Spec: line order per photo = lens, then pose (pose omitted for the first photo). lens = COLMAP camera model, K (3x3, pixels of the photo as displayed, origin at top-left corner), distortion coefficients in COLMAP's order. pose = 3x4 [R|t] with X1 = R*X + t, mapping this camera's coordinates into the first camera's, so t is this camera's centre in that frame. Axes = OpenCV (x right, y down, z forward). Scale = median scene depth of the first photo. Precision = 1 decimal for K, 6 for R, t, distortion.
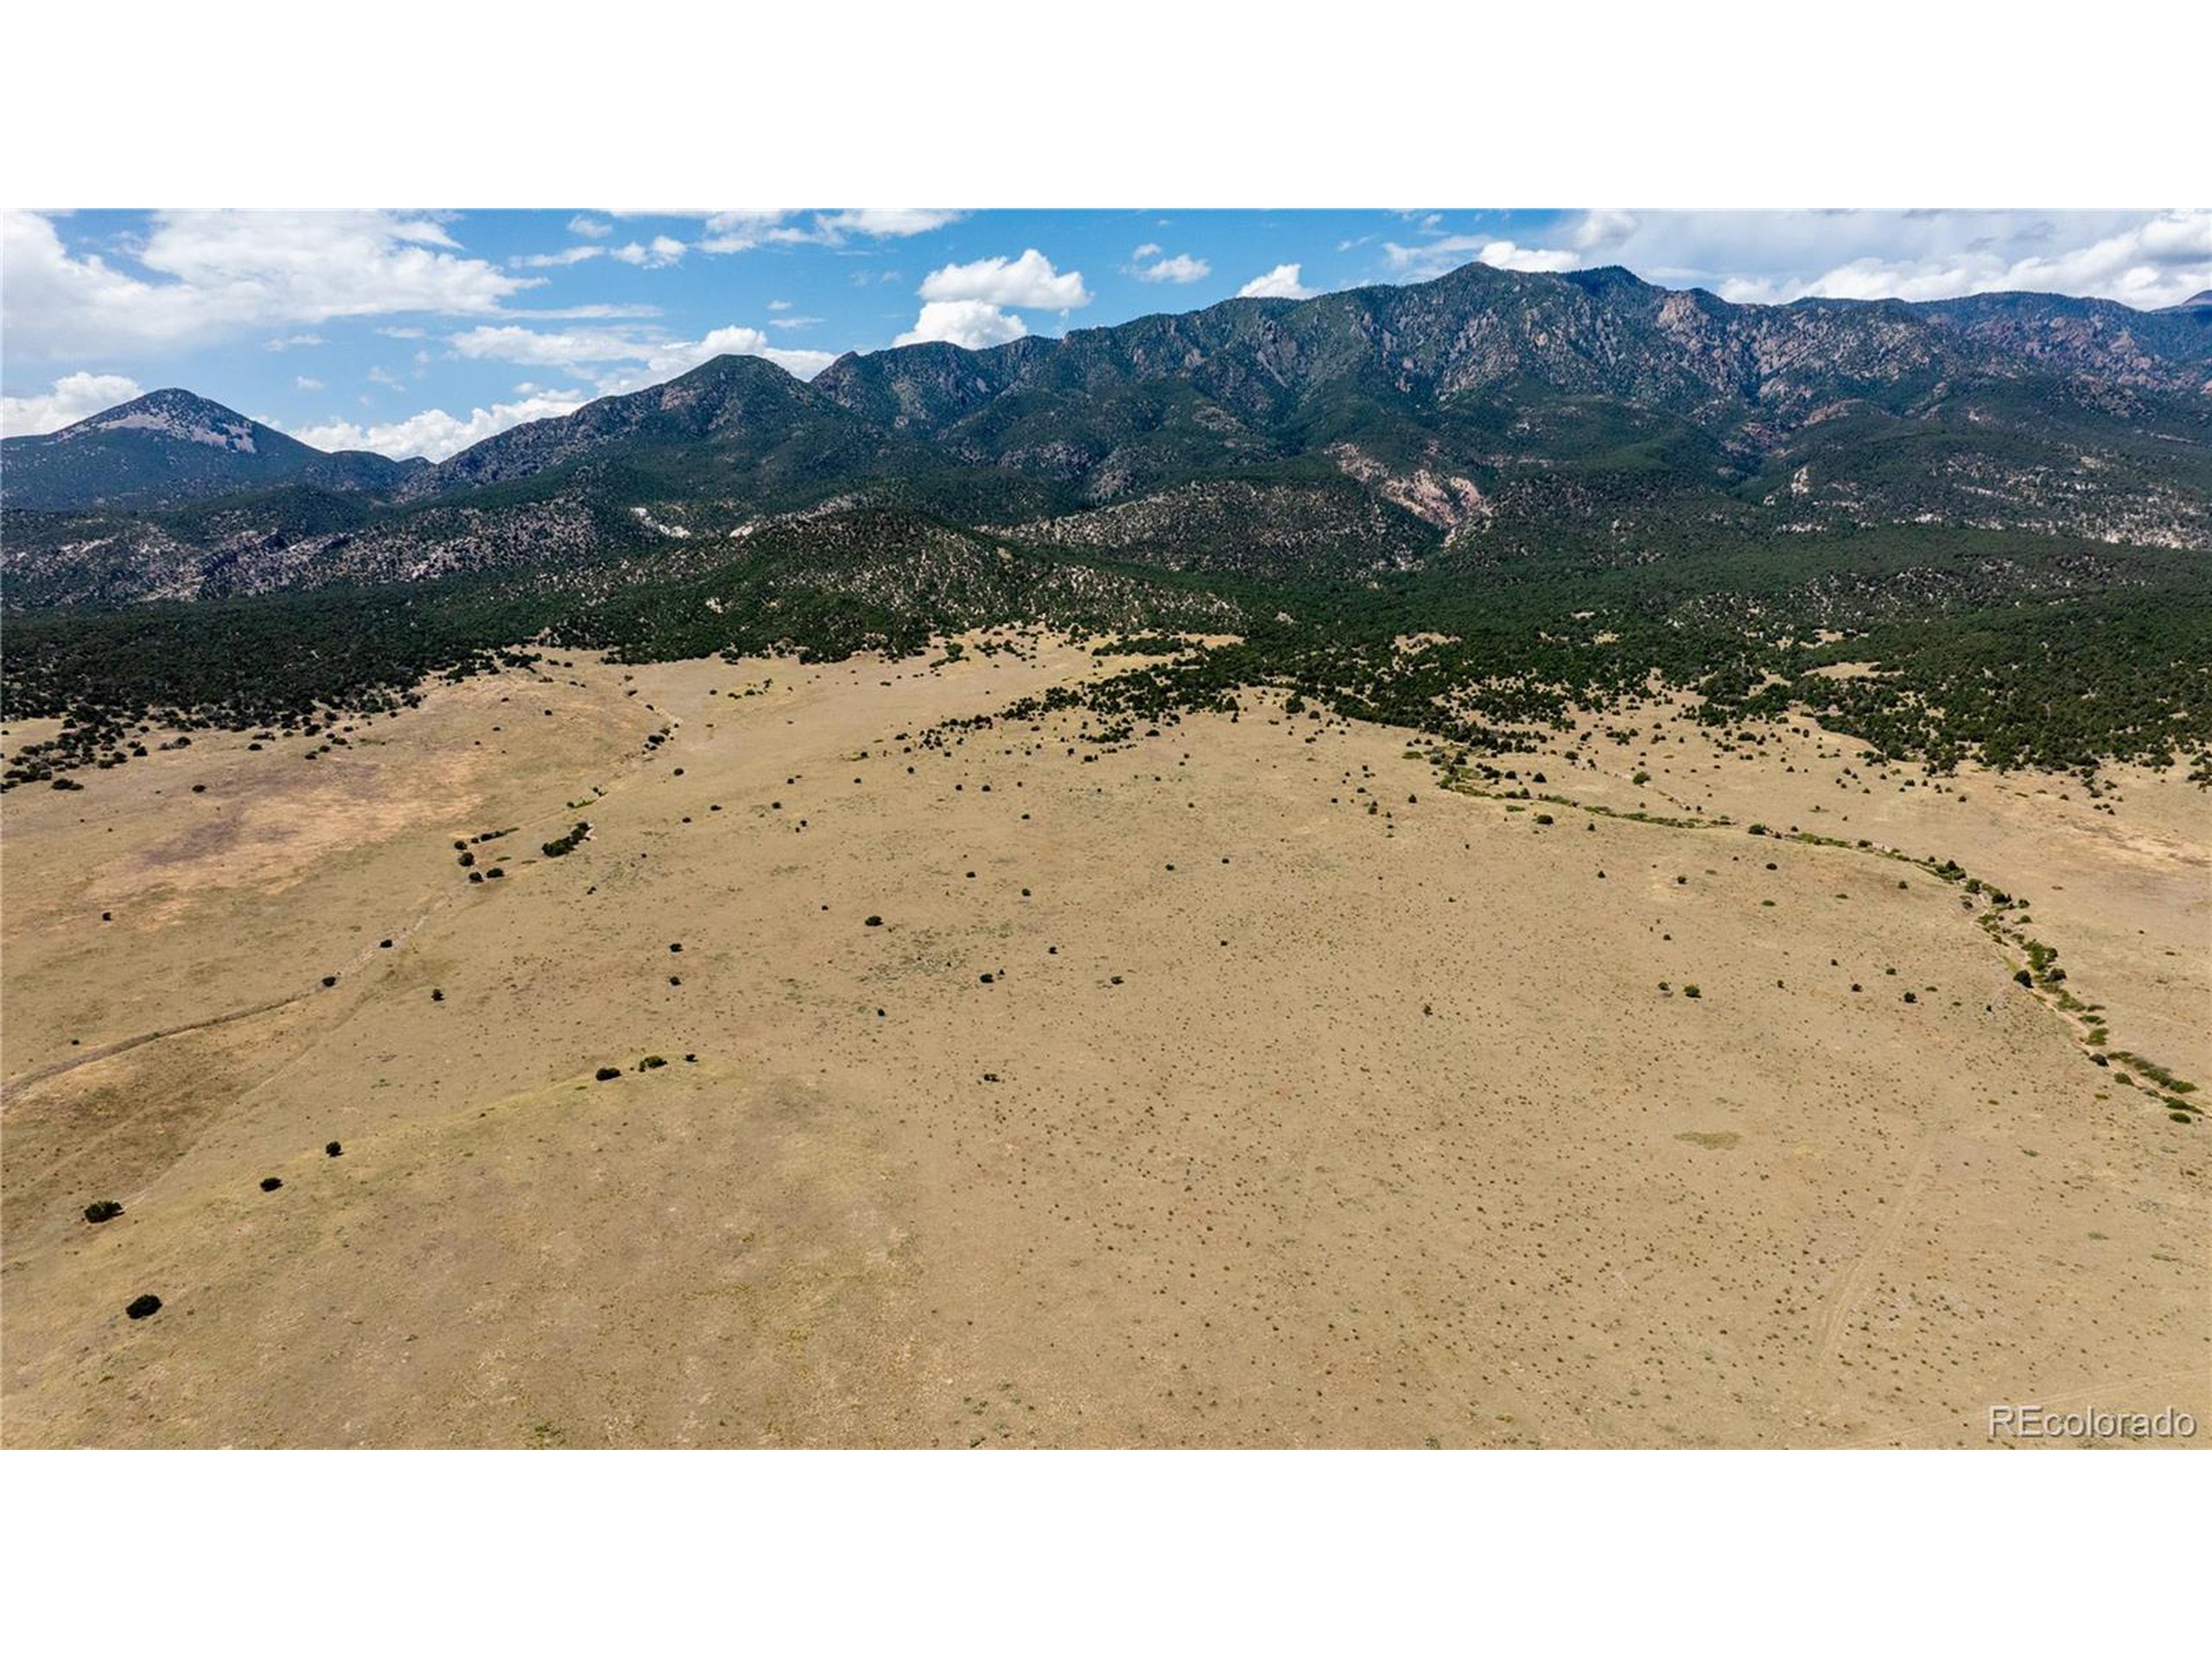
lens RADIAL K [[1589.4, 0, 1112.6], [0, 1589.4, 825.0], [0, 0, 1]] dist [-0.023750, 0.032408]
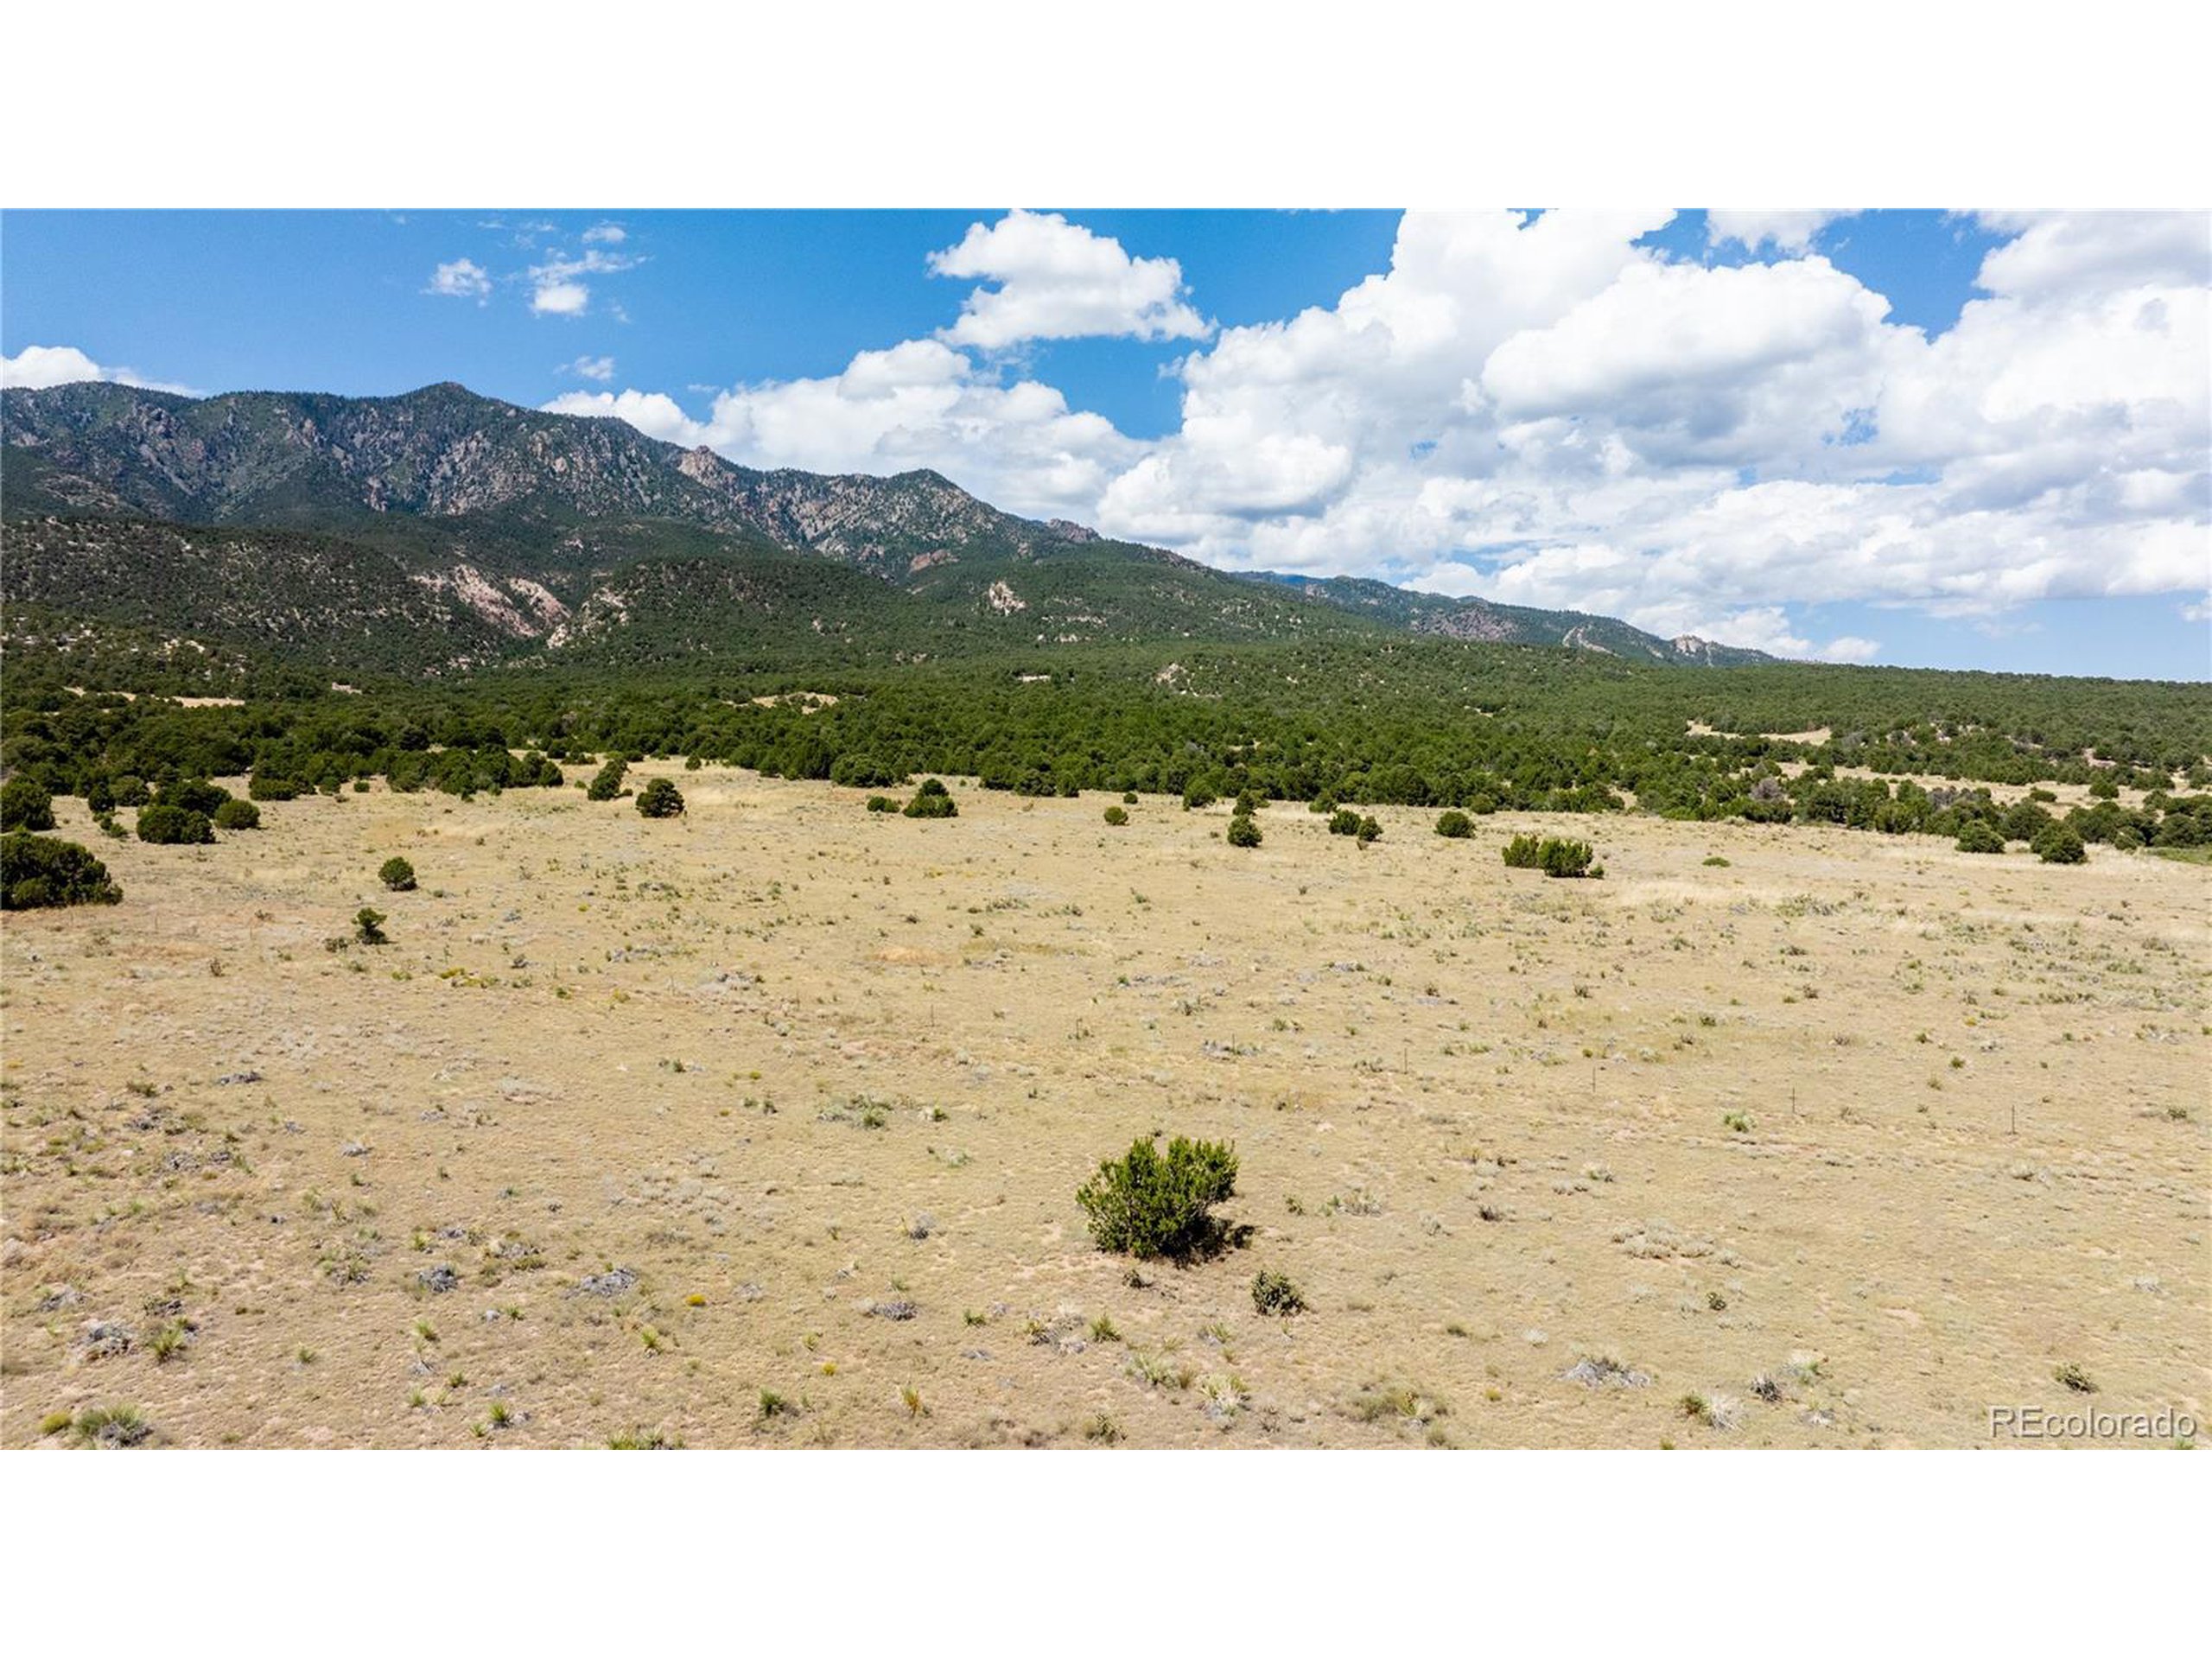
lens RADIAL K [[1589.4, 0, 1113.2], [0, 1589.4, 838.8], [0, 0, 1]] dist [-0.023750, 0.032408]
pose [[0.796354, -0.023560, 0.604372, 0.019252], [0.104638, 0.989540, -0.099301, -0.033281], [-0.595711, 0.142320, 0.790489, 0.601868]]
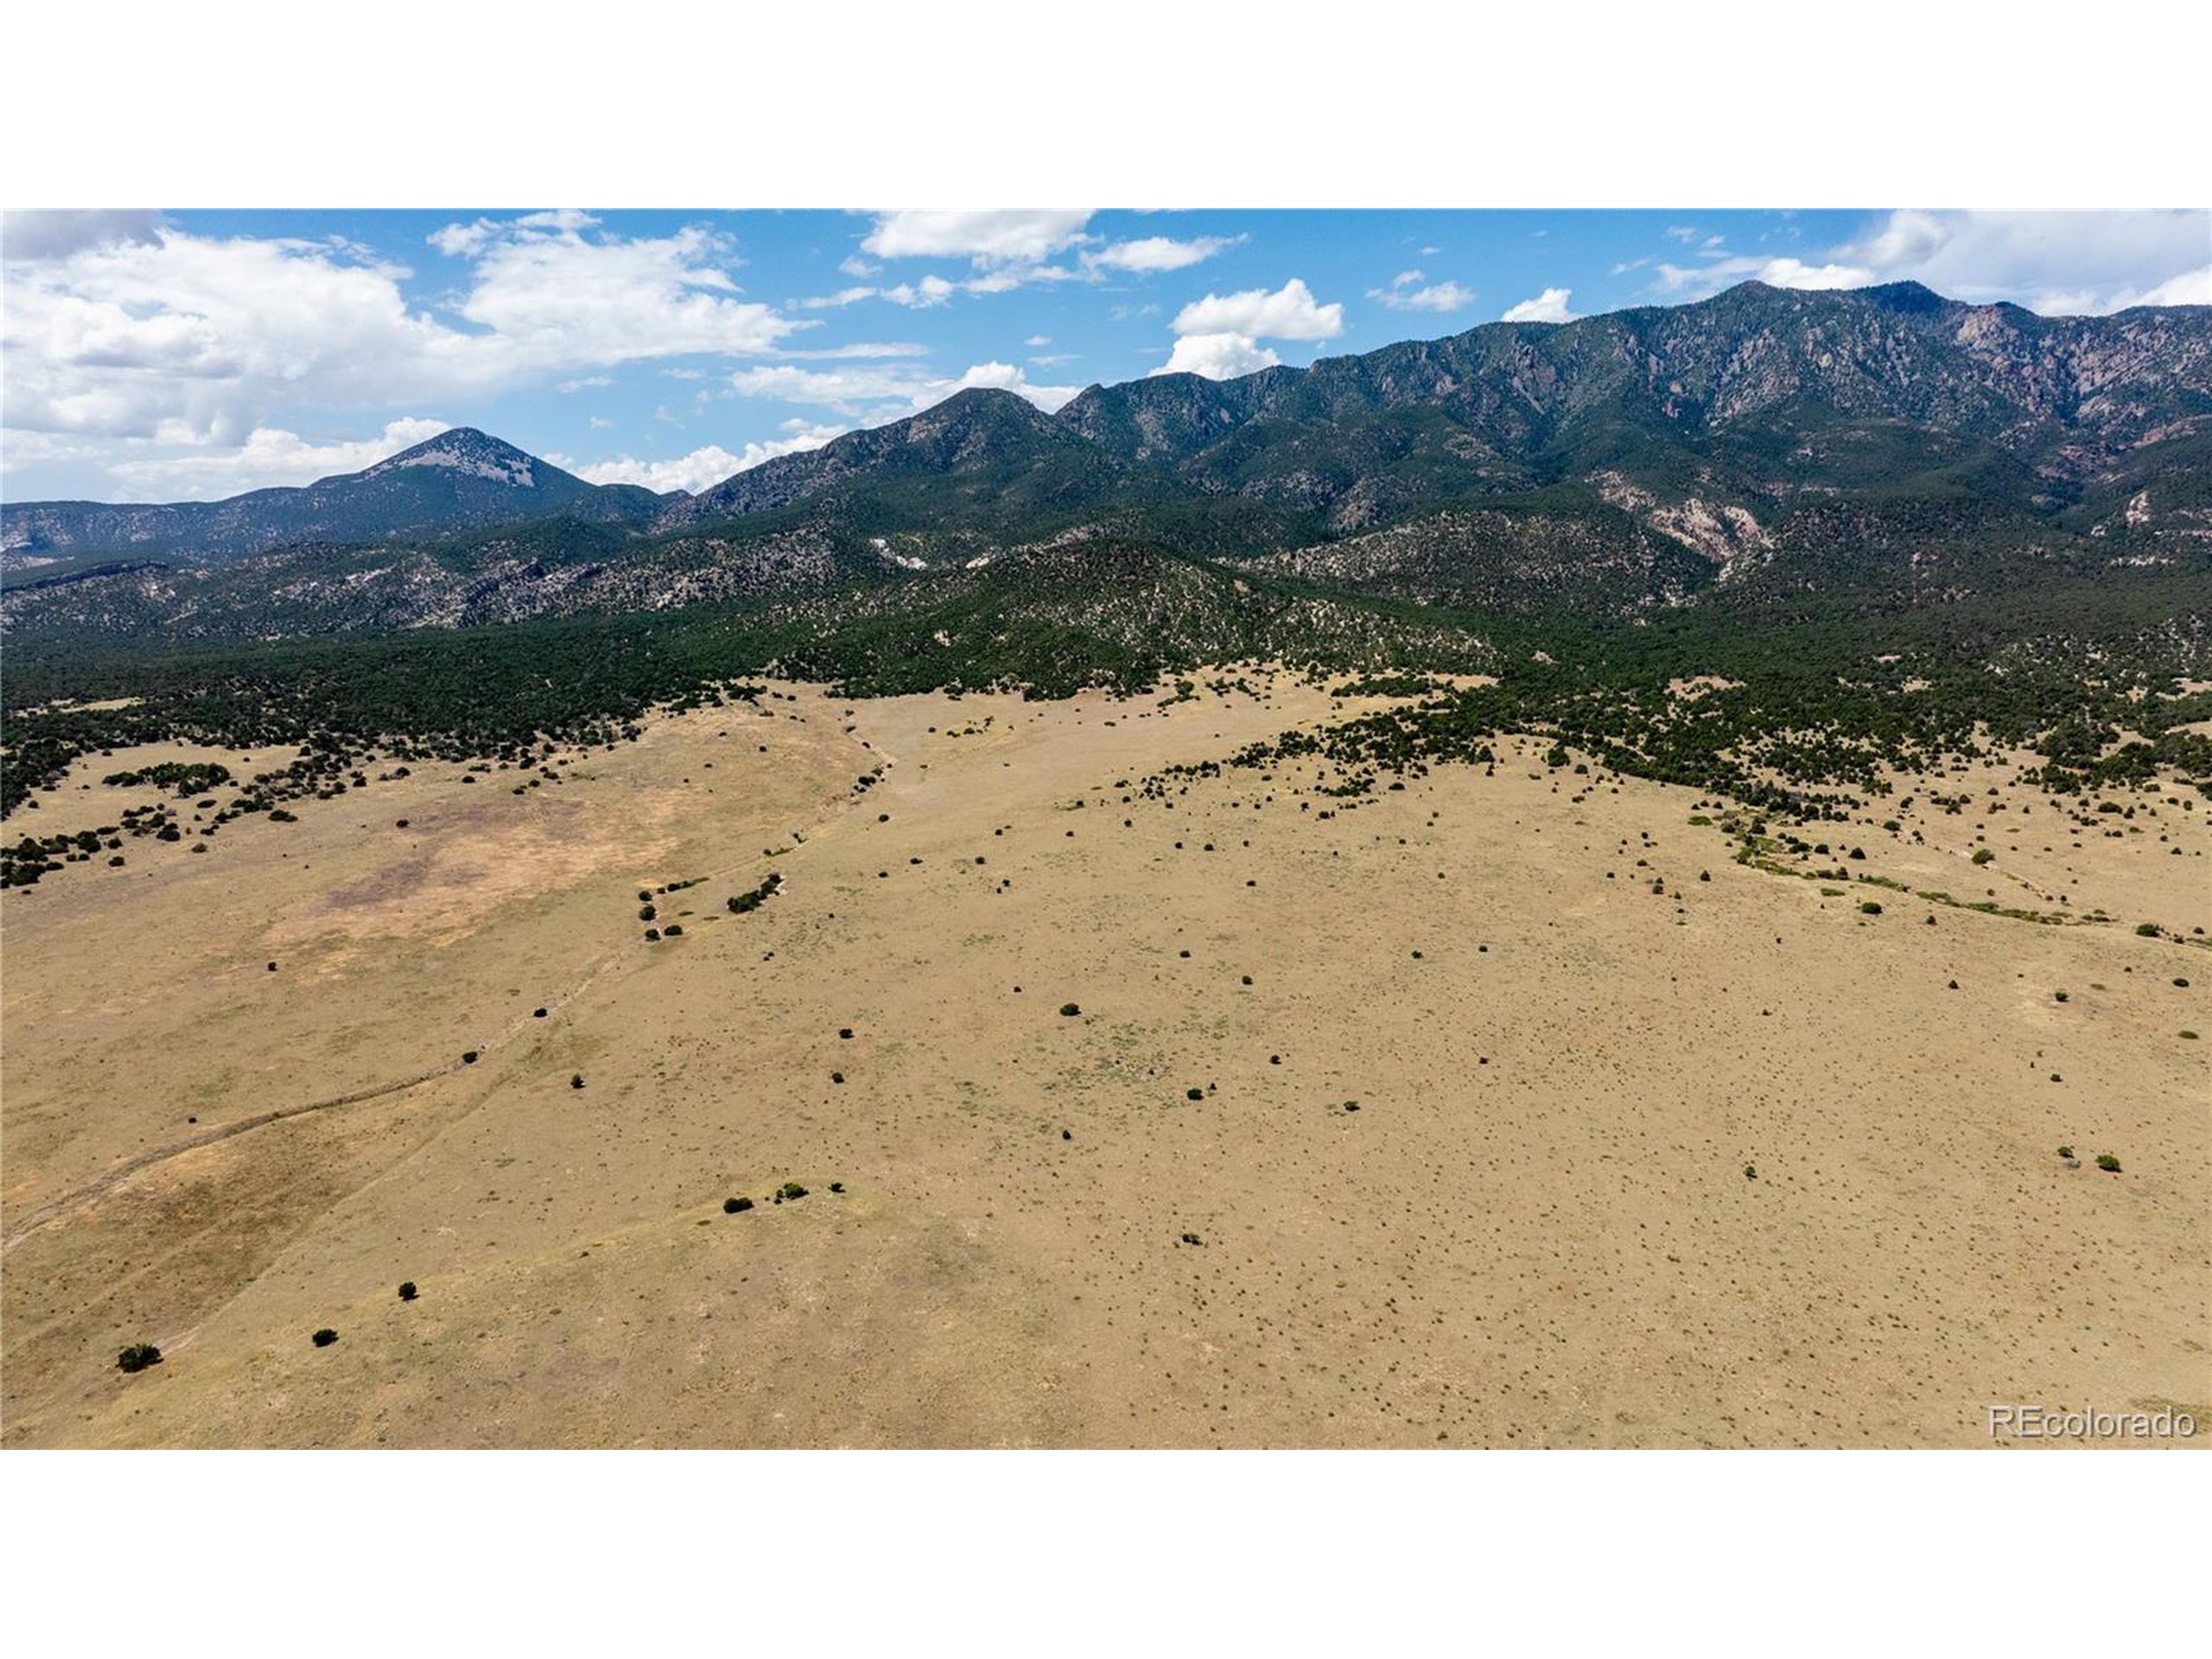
lens RADIAL K [[1589.4, 0, 1112.1], [0, 1589.4, 820.5], [0, 0, 1]] dist [-0.023750, 0.032408]
pose [[0.988728, 0.026099, -0.147431, -0.000934], [-0.029366, 0.999368, -0.020028, -0.010581], [0.146815, 0.024132, 0.988870, 0.056976]]
